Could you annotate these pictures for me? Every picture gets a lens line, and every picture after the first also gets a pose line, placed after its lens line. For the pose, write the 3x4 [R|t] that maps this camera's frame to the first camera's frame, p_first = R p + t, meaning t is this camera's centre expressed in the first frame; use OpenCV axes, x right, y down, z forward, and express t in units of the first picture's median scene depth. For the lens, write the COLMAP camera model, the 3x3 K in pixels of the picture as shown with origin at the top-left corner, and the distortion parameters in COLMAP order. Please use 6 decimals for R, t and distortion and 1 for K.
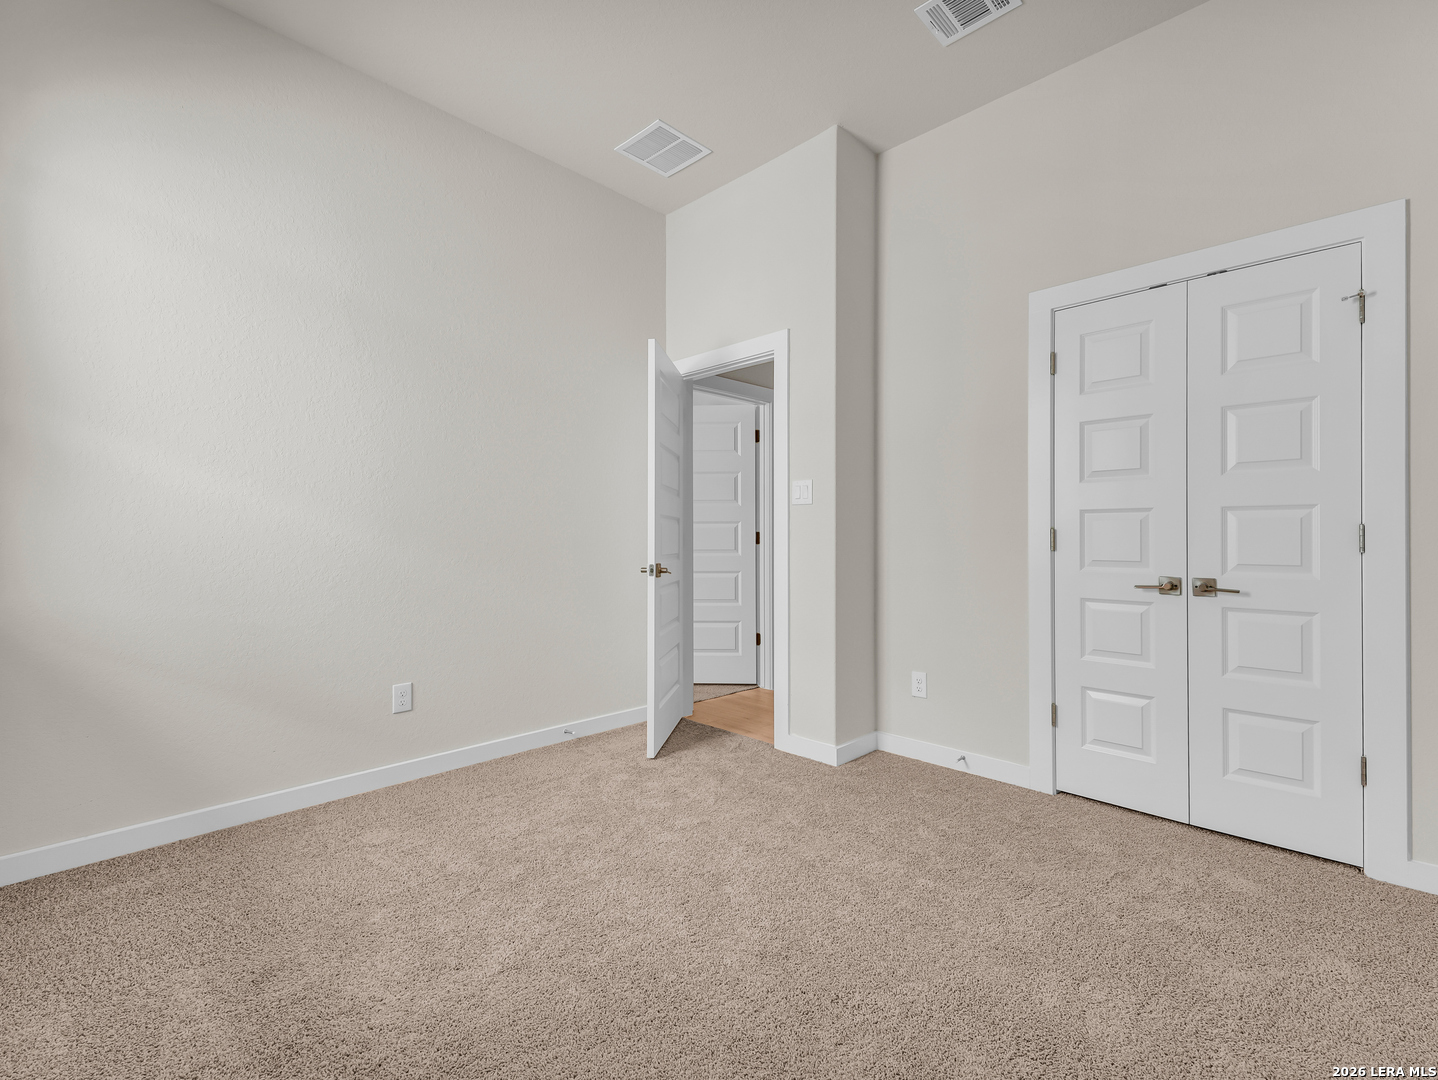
lens RADIAL K [[664.5, 0, 750.9], [0, 664.5, 519.3], [0, 0, 1]] dist [0.010237, -0.006699]
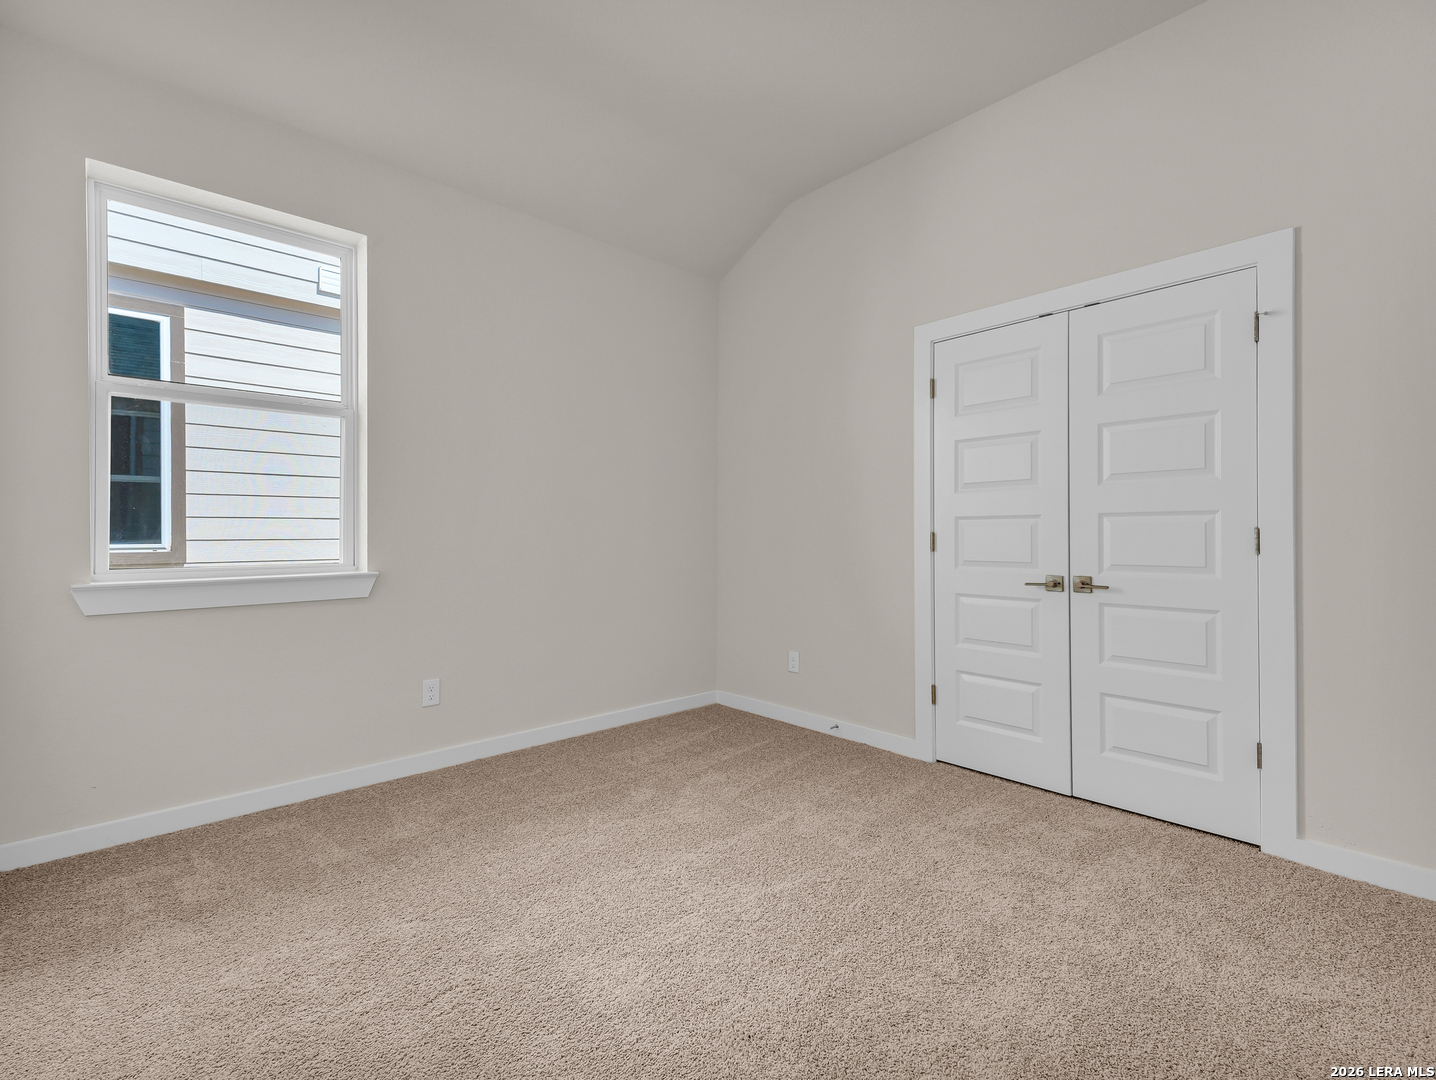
lens RADIAL K [[657.6, 0, 728.5], [0, 657.6, 533.2], [0, 0, 1]] dist [0.003056, -0.000372]
pose [[0.998712, -0.000863, -0.050729, 0.137589], [0.001569, 0.999903, 0.013869, -0.001531], [0.050712, -0.013931, 0.998616, -0.133530]]
